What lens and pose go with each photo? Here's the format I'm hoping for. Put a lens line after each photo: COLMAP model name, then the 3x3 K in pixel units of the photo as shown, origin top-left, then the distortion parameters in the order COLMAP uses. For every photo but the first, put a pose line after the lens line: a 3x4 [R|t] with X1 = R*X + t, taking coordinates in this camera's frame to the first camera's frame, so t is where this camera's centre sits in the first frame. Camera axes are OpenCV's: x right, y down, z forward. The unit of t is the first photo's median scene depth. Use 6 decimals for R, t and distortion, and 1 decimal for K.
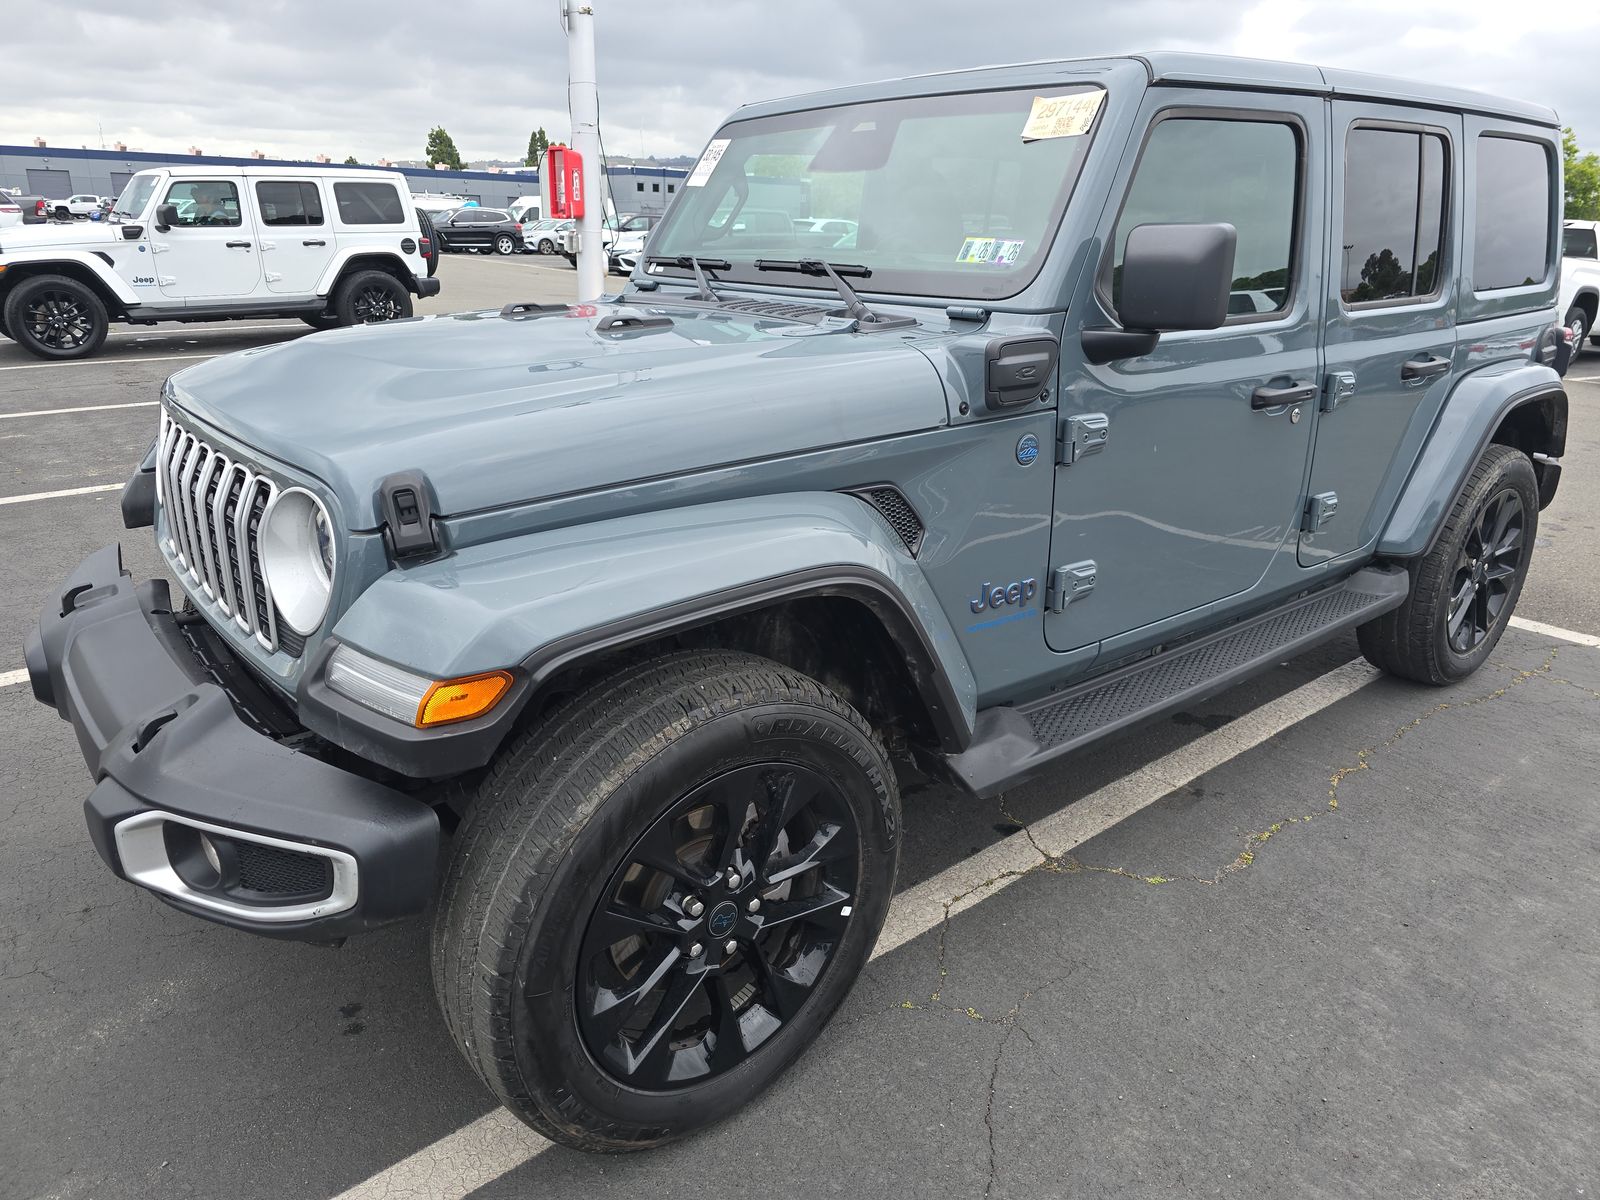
lens RADIAL K [[1117.8, 0, 804.3], [0, 1117.8, 598.7], [0, 0, 1]] dist [0.068827, -0.048155]
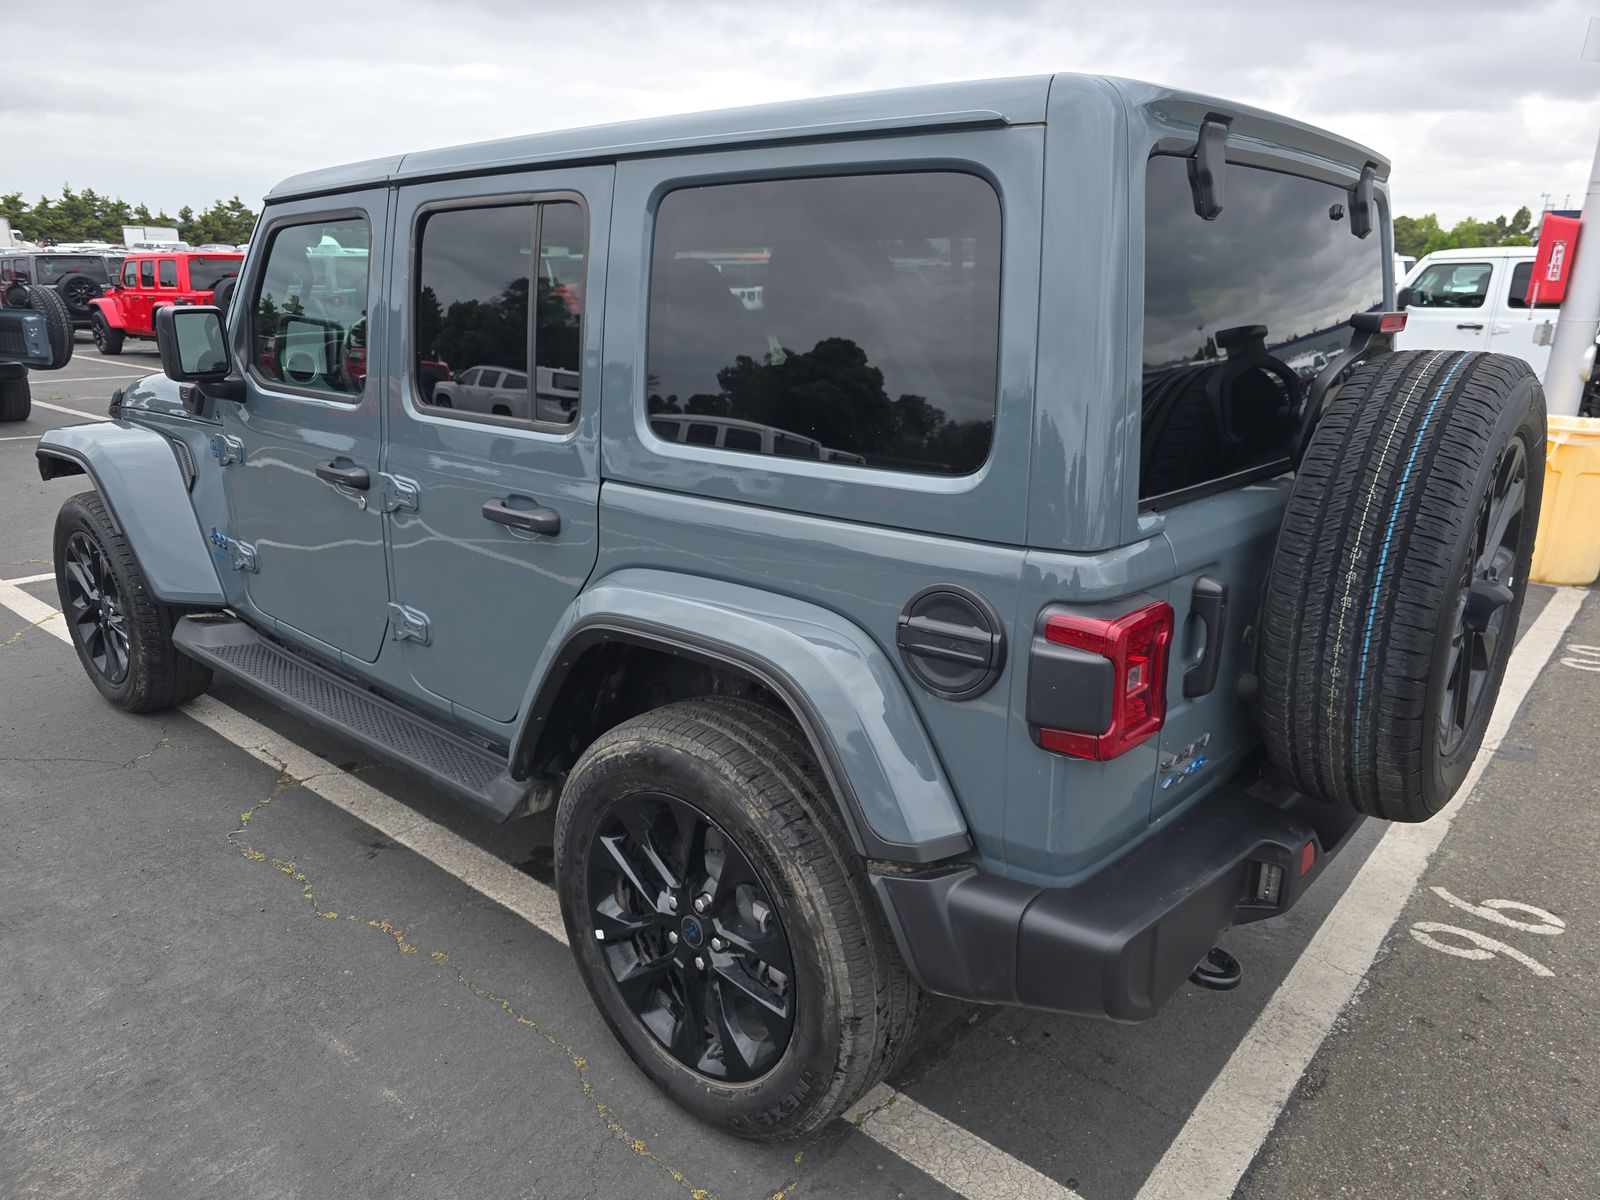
lens RADIAL K [[1117.8, 0, 804.3], [0, 1117.8, 598.7], [0, 0, 1]] dist [0.068827, -0.048155]
pose [[0.121252, 0.255700, -0.959122, 1.444907], [-0.317160, 0.925581, 0.206663, -0.408911], [0.940589, 0.279137, 0.193326, 1.192433]]
